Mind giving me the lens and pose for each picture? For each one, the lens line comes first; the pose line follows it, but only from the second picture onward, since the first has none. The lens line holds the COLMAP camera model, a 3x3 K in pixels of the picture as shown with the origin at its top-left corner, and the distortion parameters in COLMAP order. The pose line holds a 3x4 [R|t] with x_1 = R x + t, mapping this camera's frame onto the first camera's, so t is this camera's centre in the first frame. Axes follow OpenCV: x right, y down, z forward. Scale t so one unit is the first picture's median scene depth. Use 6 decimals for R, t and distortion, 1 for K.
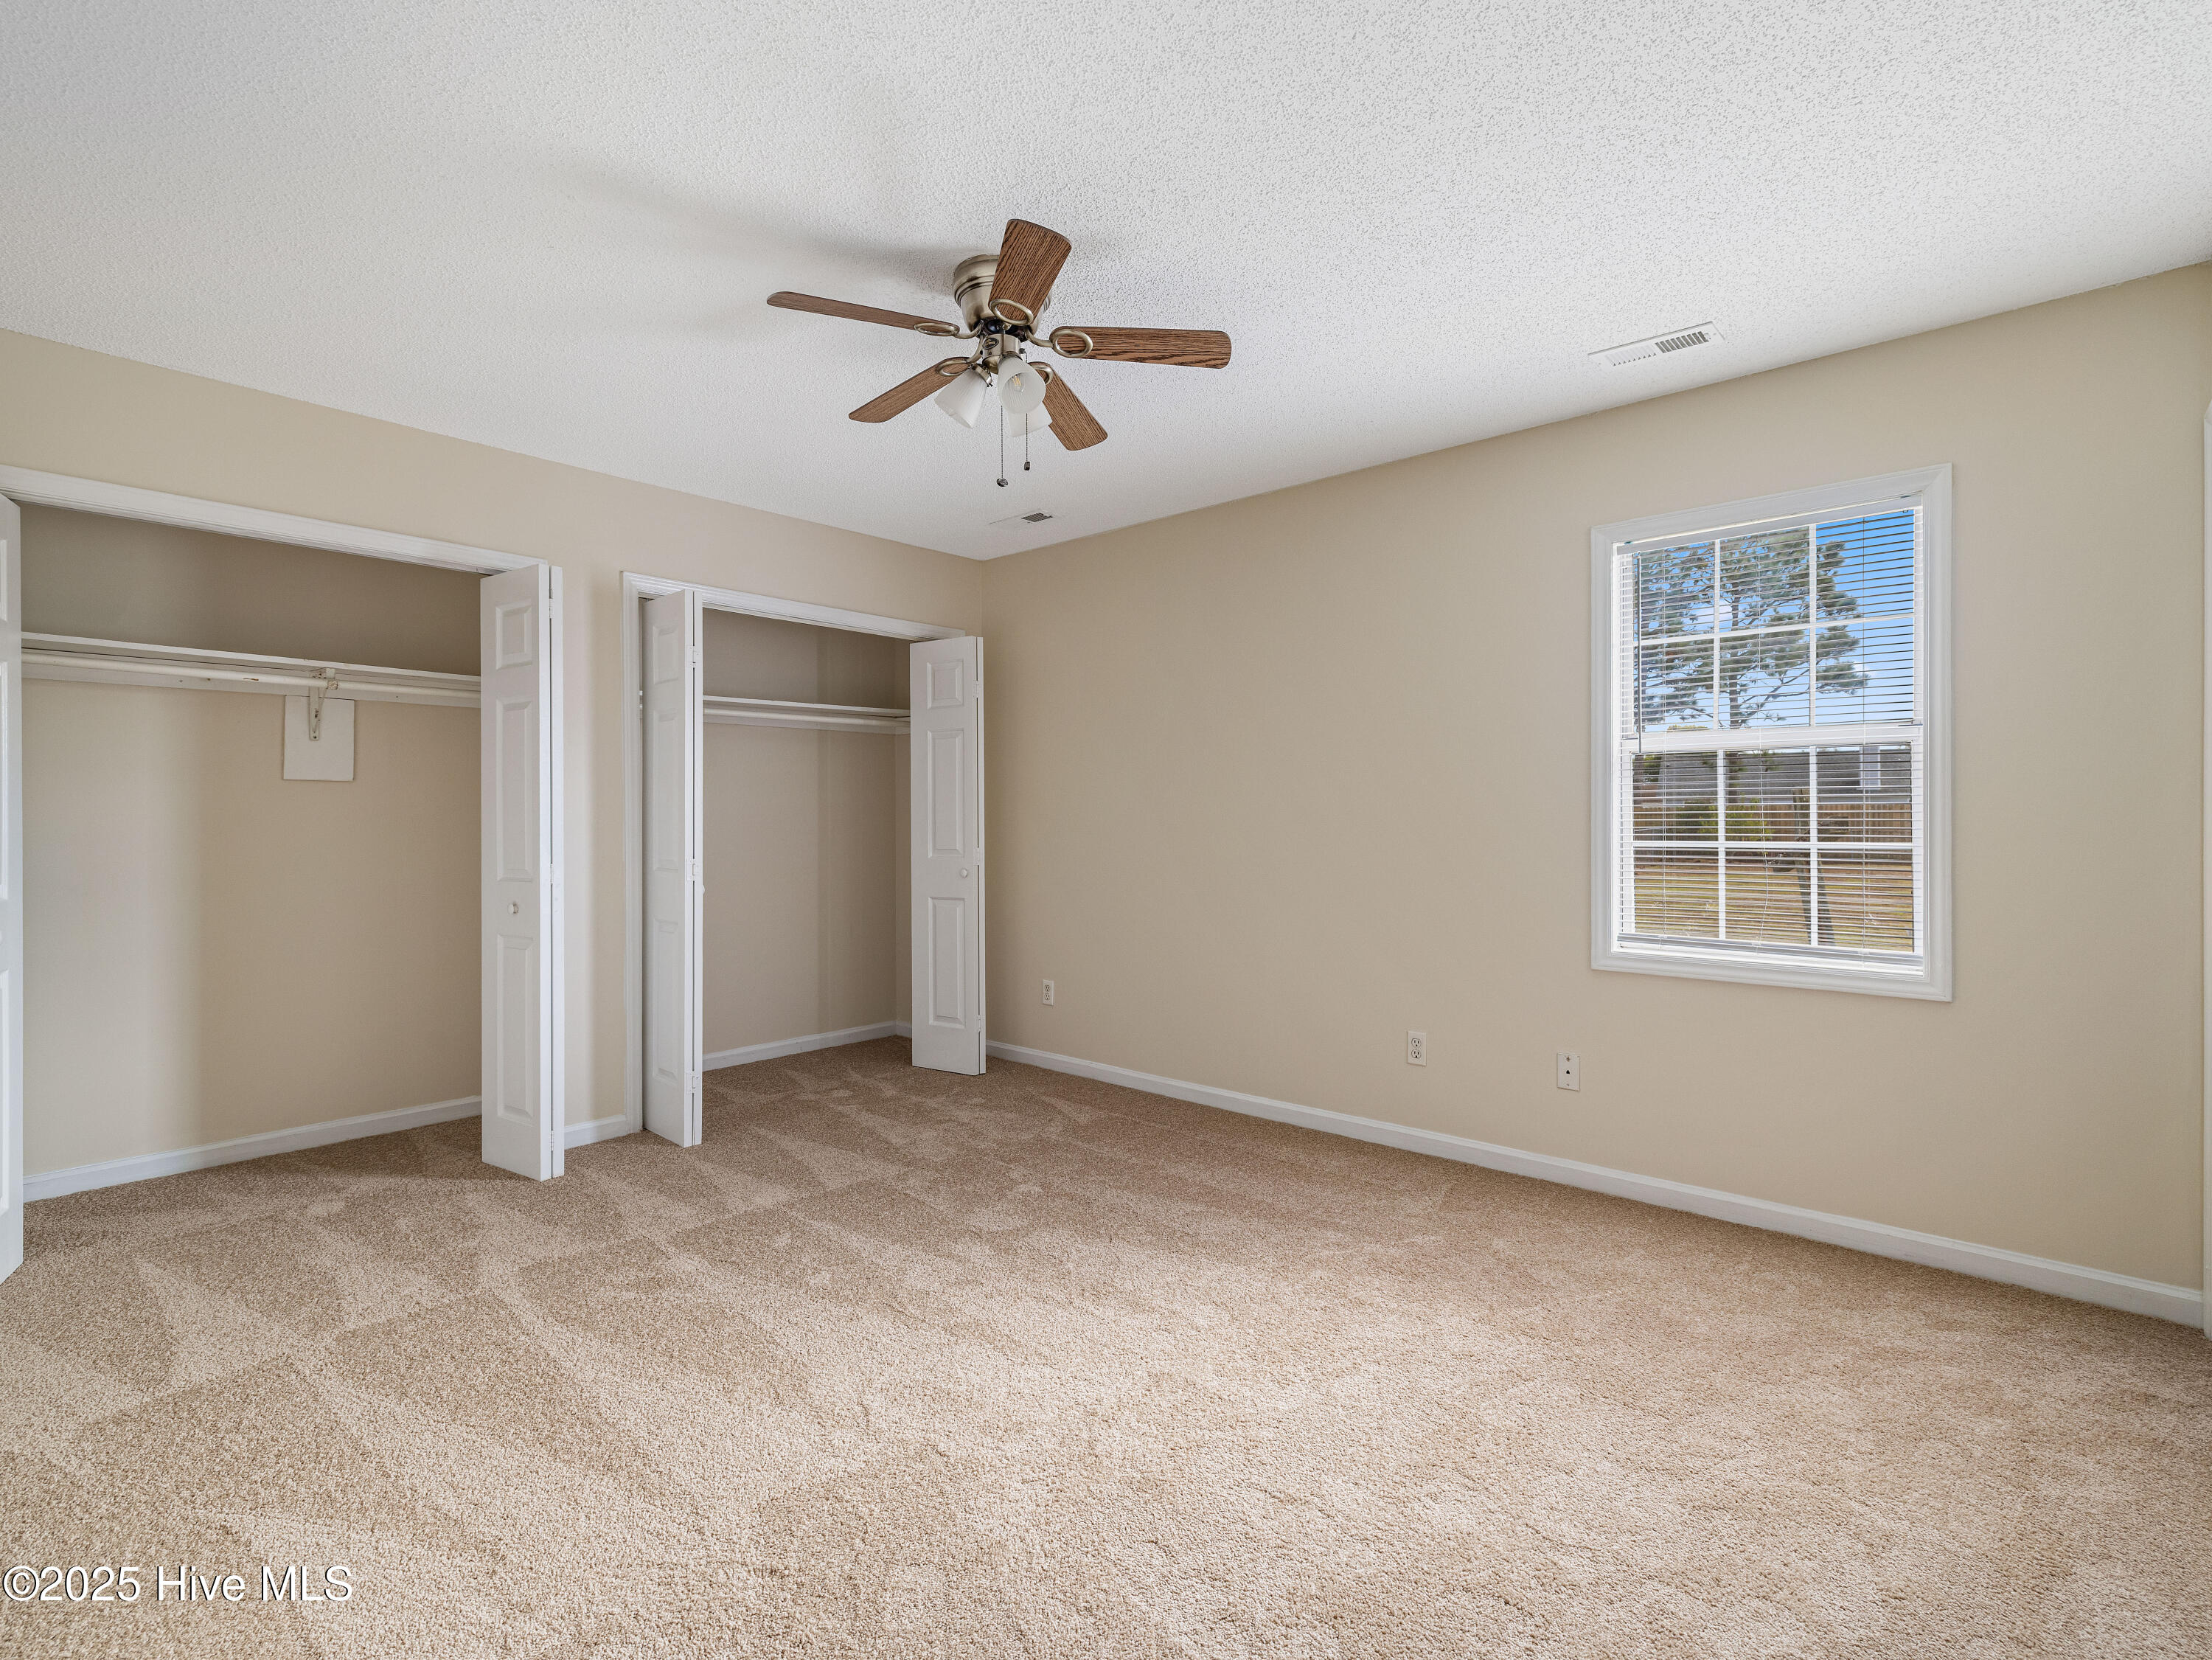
lens RADIAL K [[1044.3, 0, 1103.4], [0, 1044.3, 817.3], [0, 0, 1]] dist [0.000760, 0.000489]
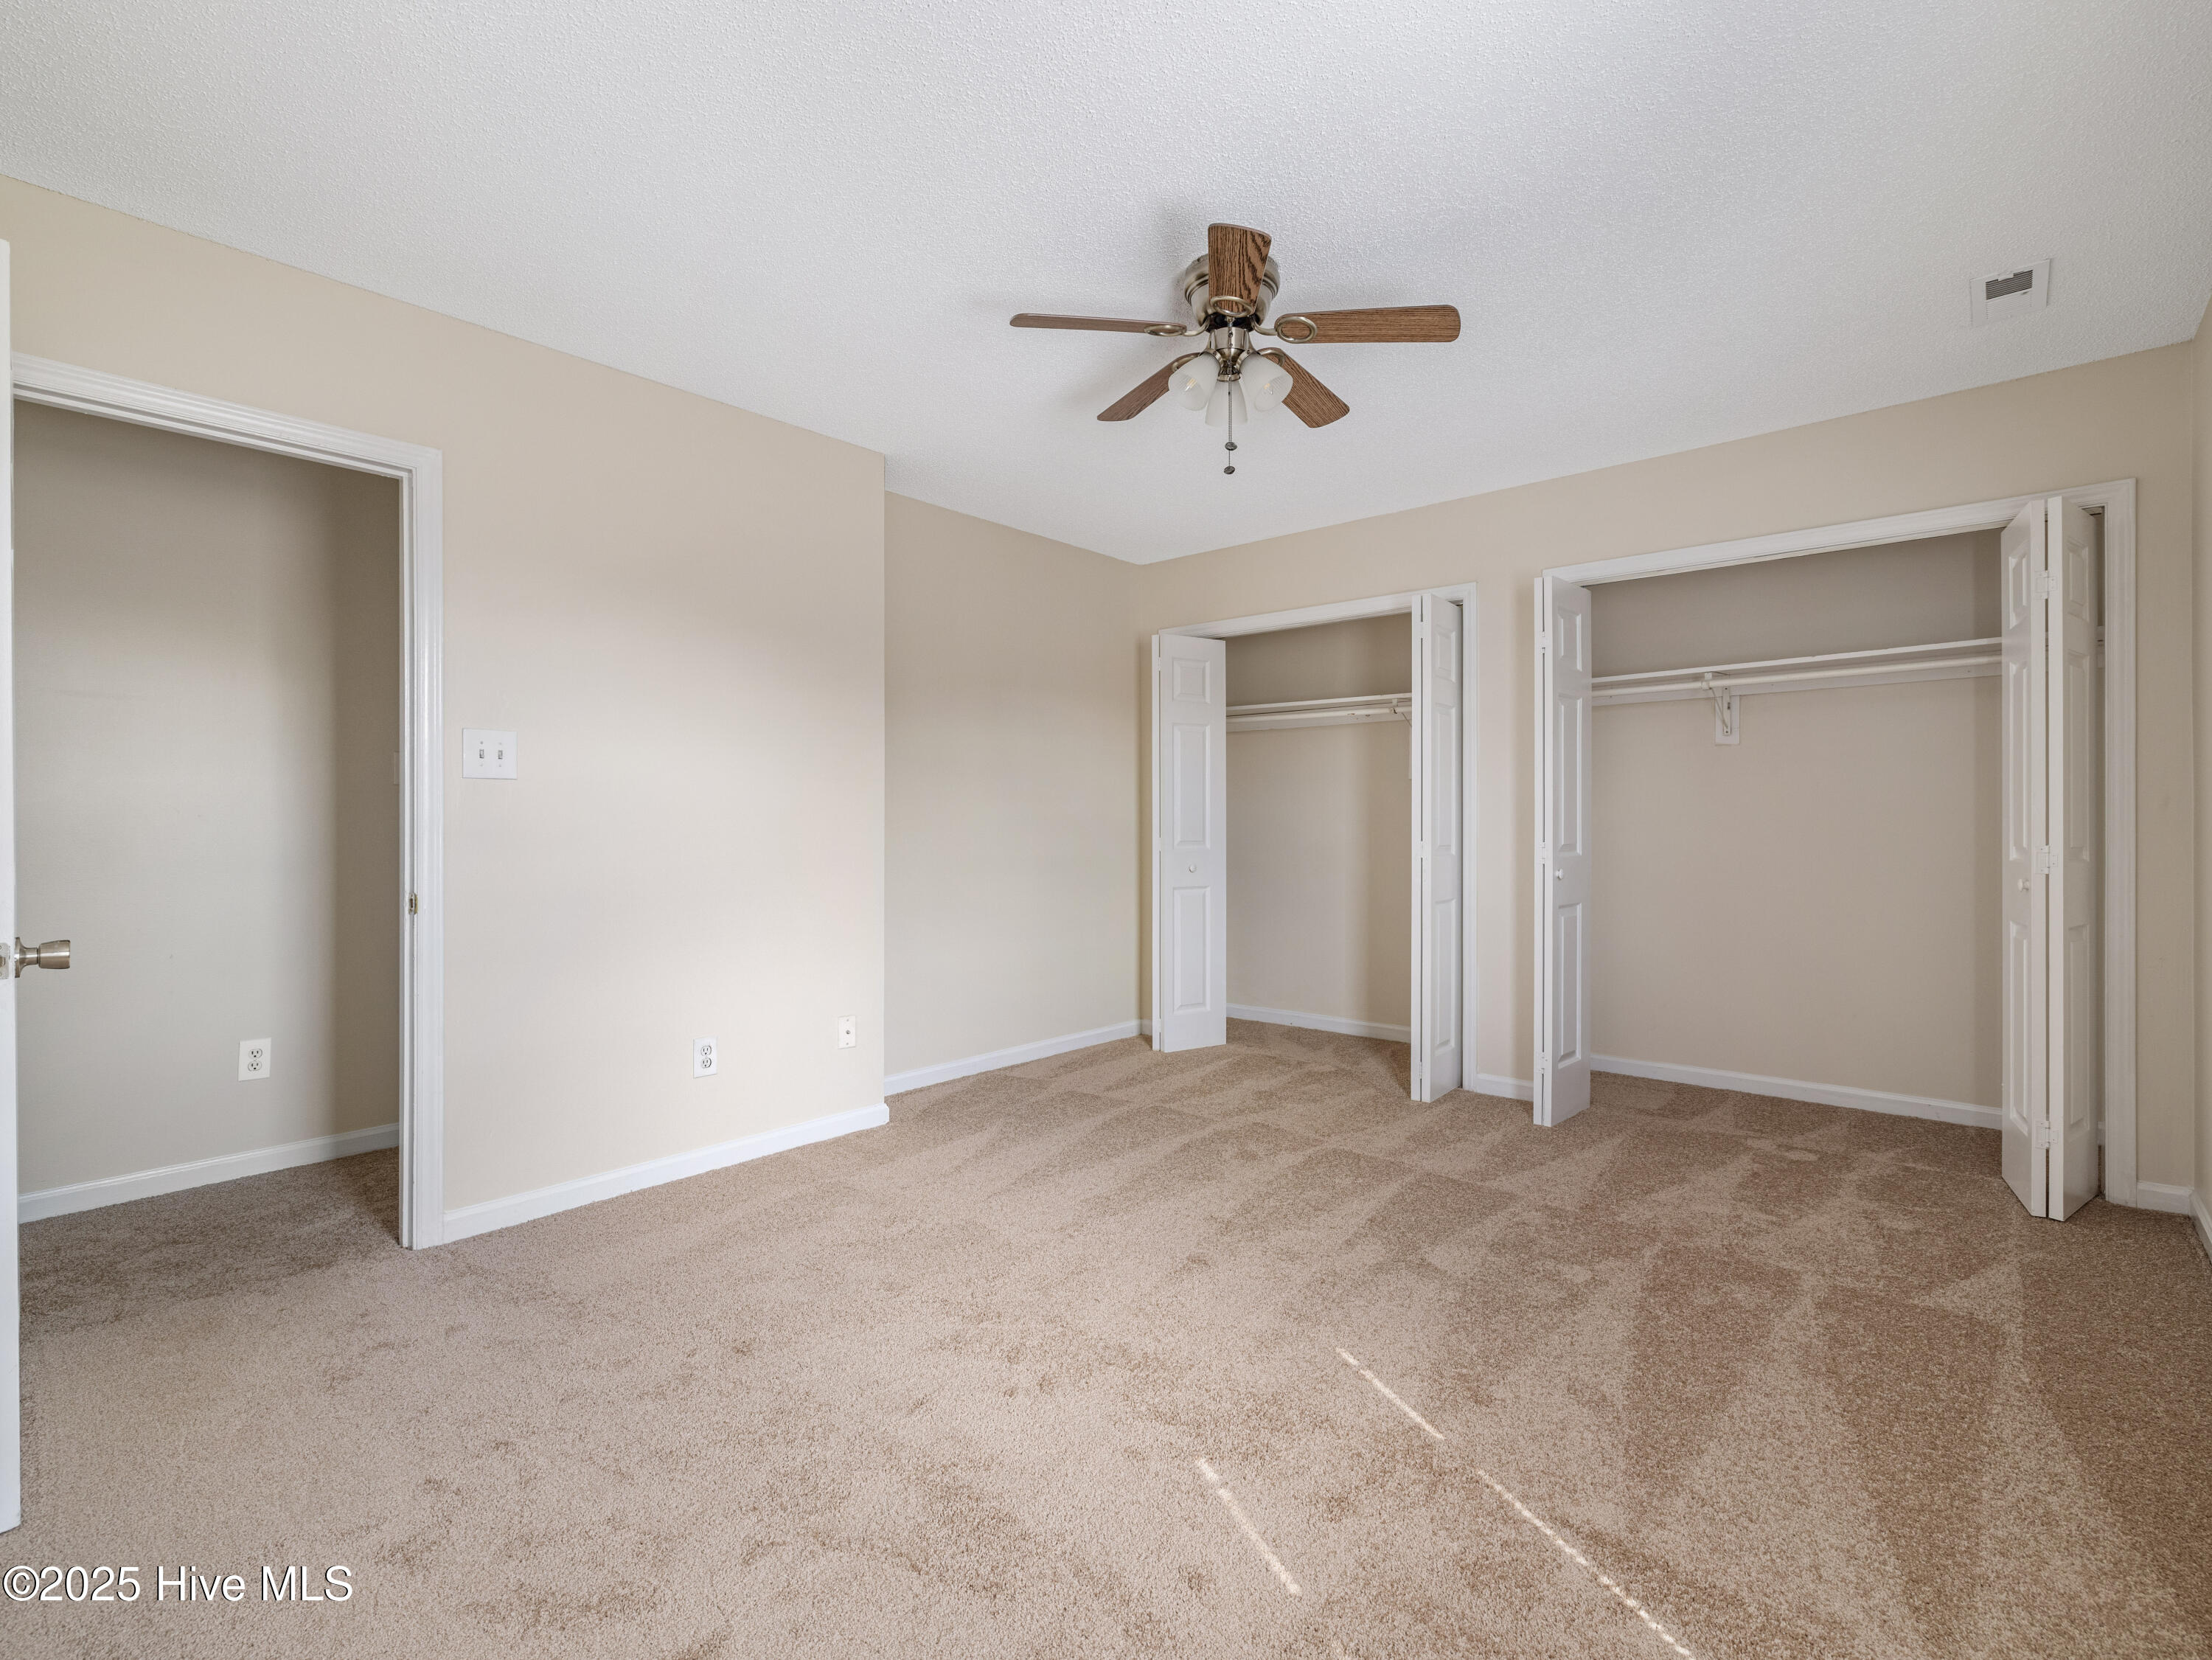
lens RADIAL K [[1044.3, 0, 1103.4], [0, 1044.3, 817.3], [0, 0, 1]] dist [0.000760, 0.000489]
pose [[0.033199, 0.012636, -0.999369, 0.739417], [0.001865, 0.999918, 0.012705, -0.003855], [0.999447, -0.002286, 0.033172, 0.635970]]
